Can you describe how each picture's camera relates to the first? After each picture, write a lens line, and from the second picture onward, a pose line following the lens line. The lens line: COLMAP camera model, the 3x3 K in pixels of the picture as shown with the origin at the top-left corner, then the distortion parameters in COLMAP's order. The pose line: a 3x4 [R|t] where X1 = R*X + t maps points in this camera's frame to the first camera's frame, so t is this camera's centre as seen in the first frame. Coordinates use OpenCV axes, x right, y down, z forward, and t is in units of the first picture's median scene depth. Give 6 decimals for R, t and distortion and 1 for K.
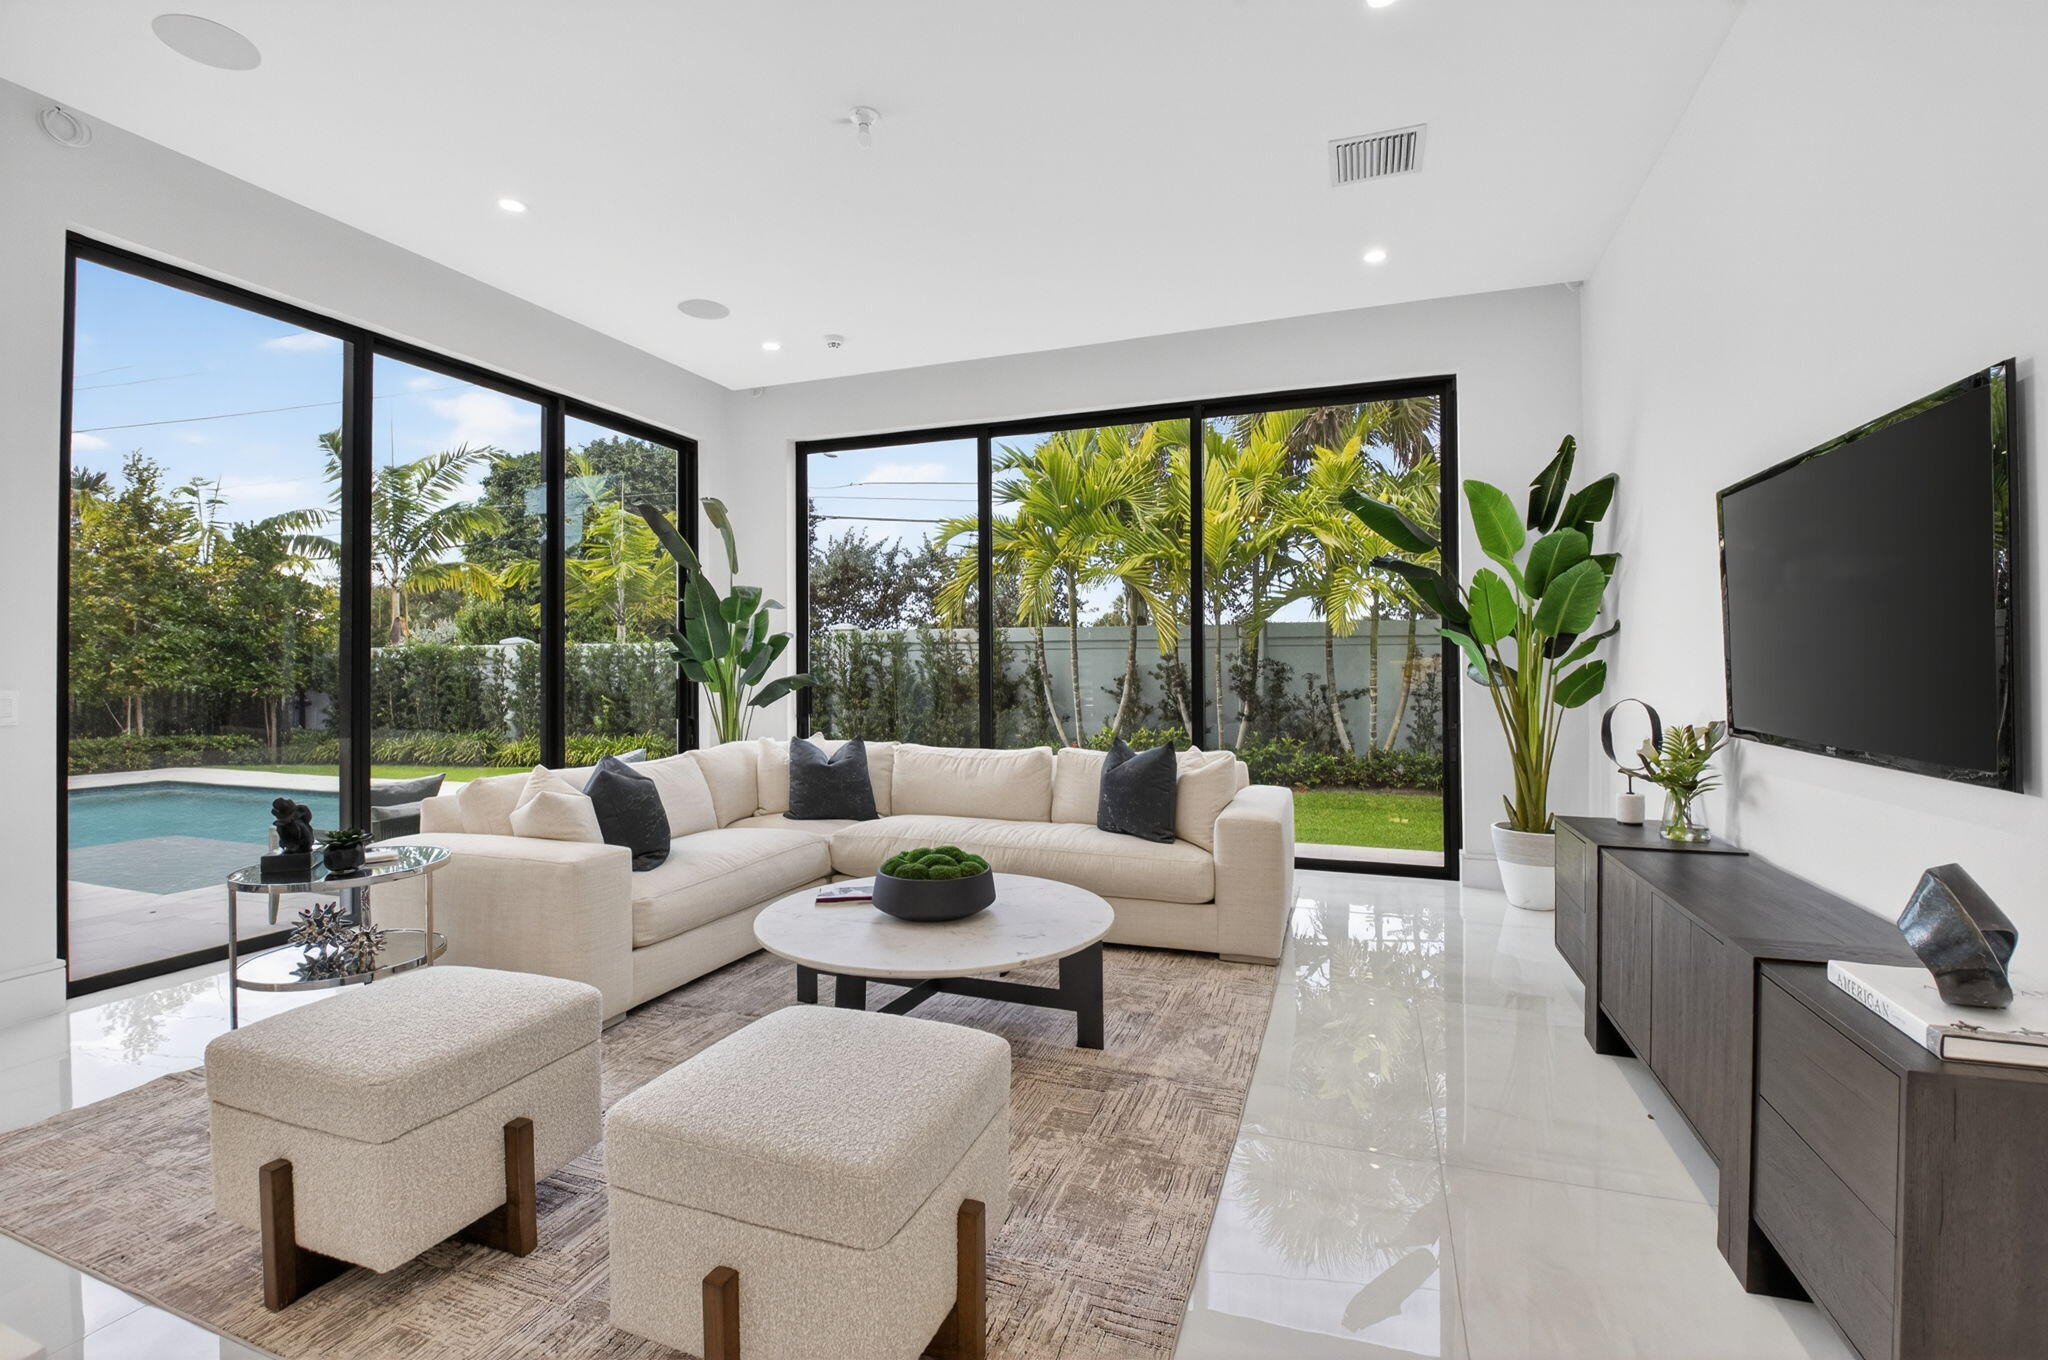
lens RADIAL K [[914.9, 0, 1024.1], [0, 914.9, 664.5], [0, 0, 1]] dist [-0.000007, -0.000128]
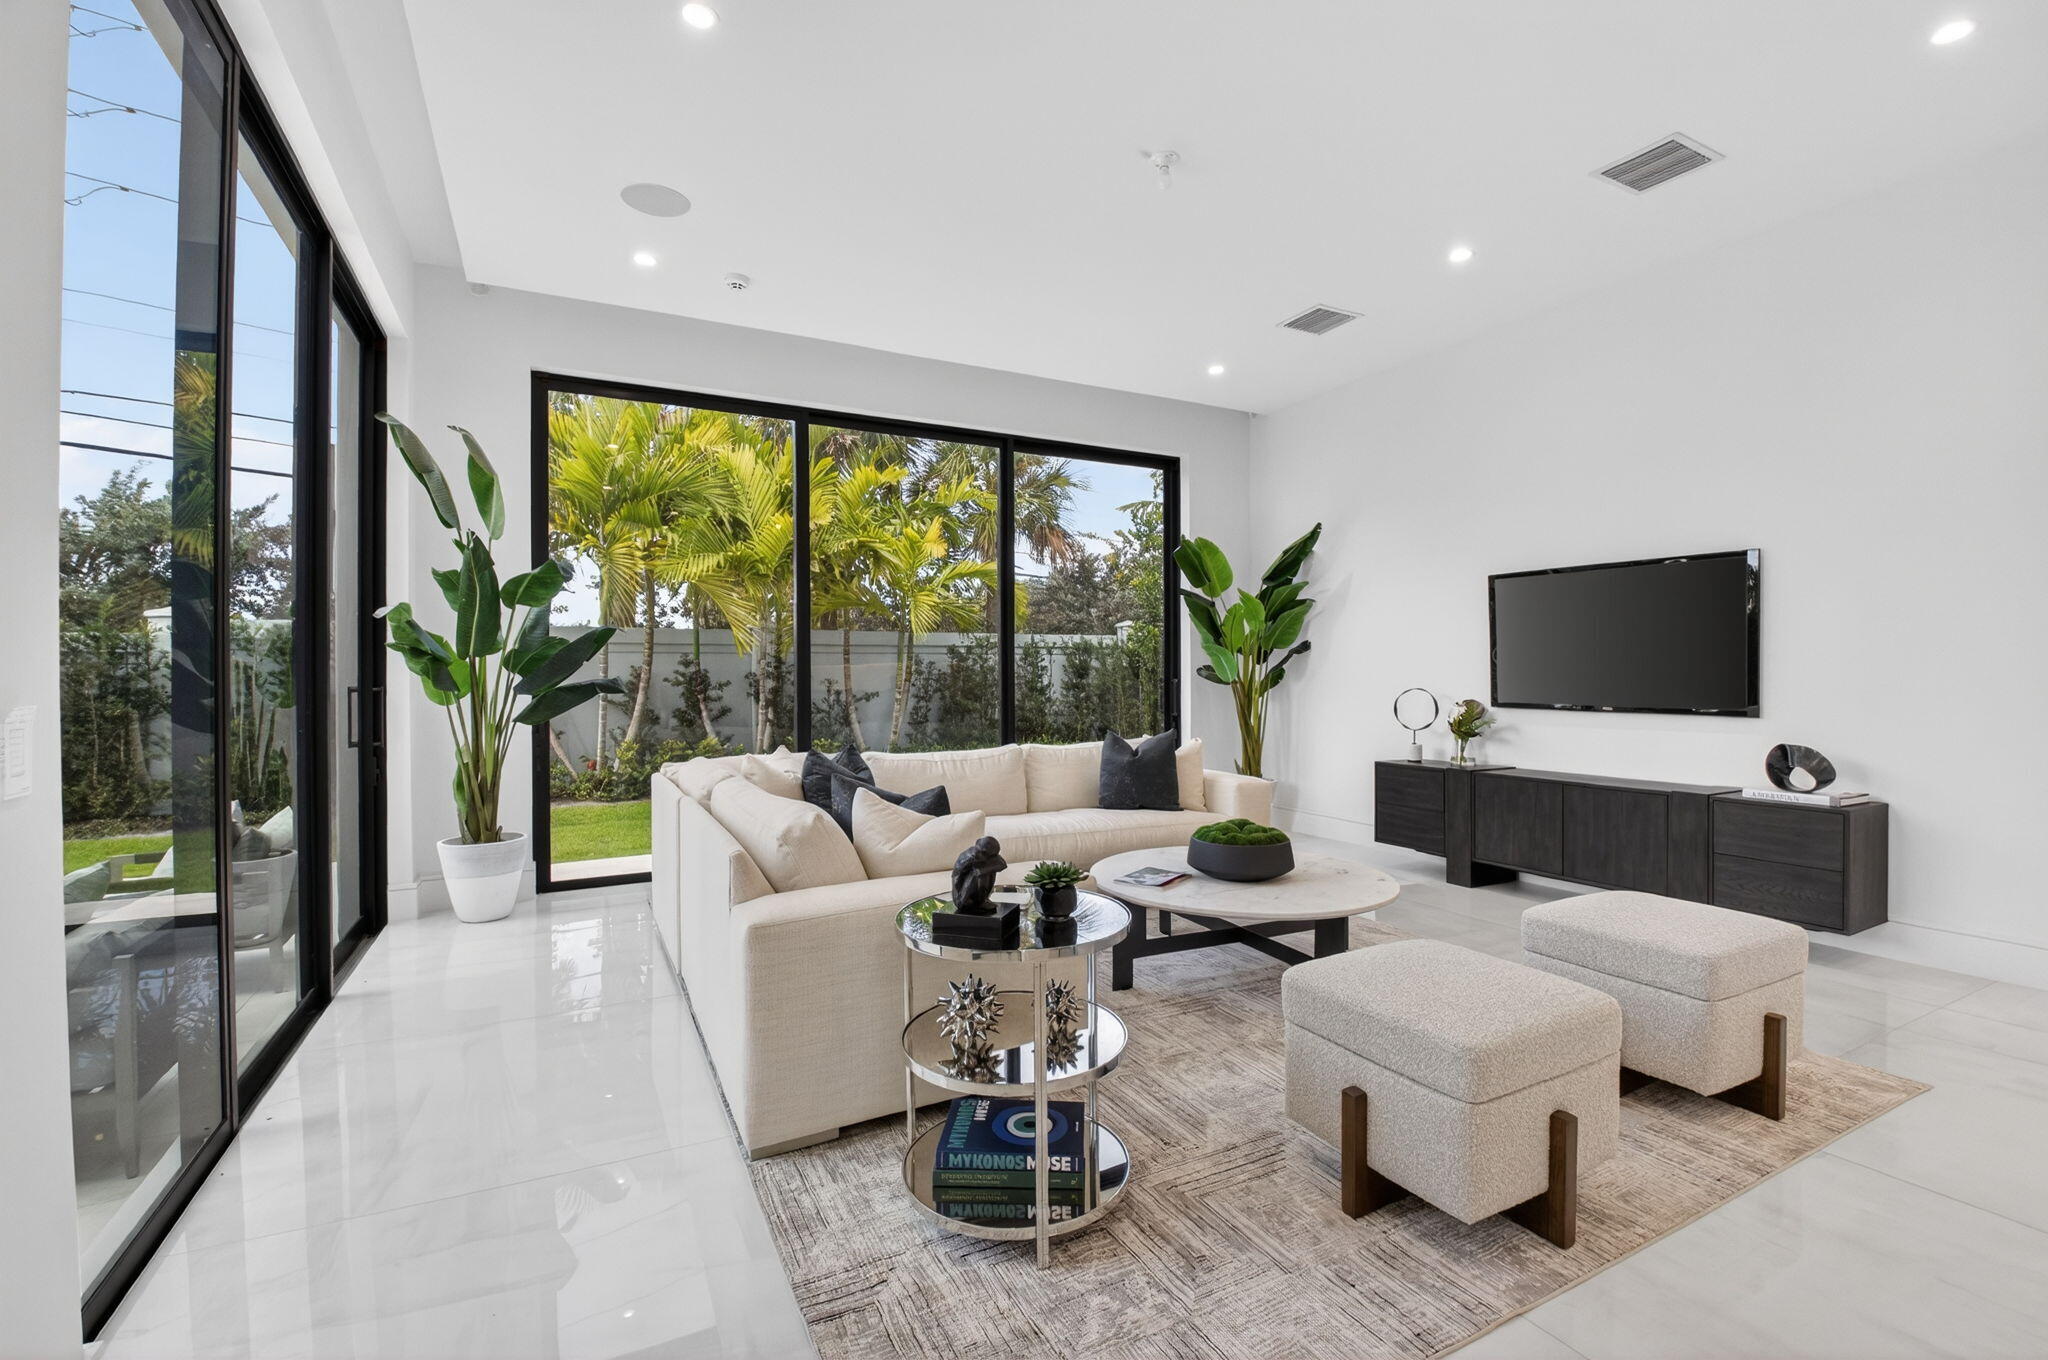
lens RADIAL K [[914.9, 0, 1031.7], [0, 914.9, 685.1], [0, 0, 1]] dist [-0.000007, -0.000128]
pose [[0.666762, -0.009877, 0.745205, -0.557499], [0.000042, 0.999913, 0.013215, 0.004664], [-0.745270, -0.008780, 0.666705, 0.200253]]
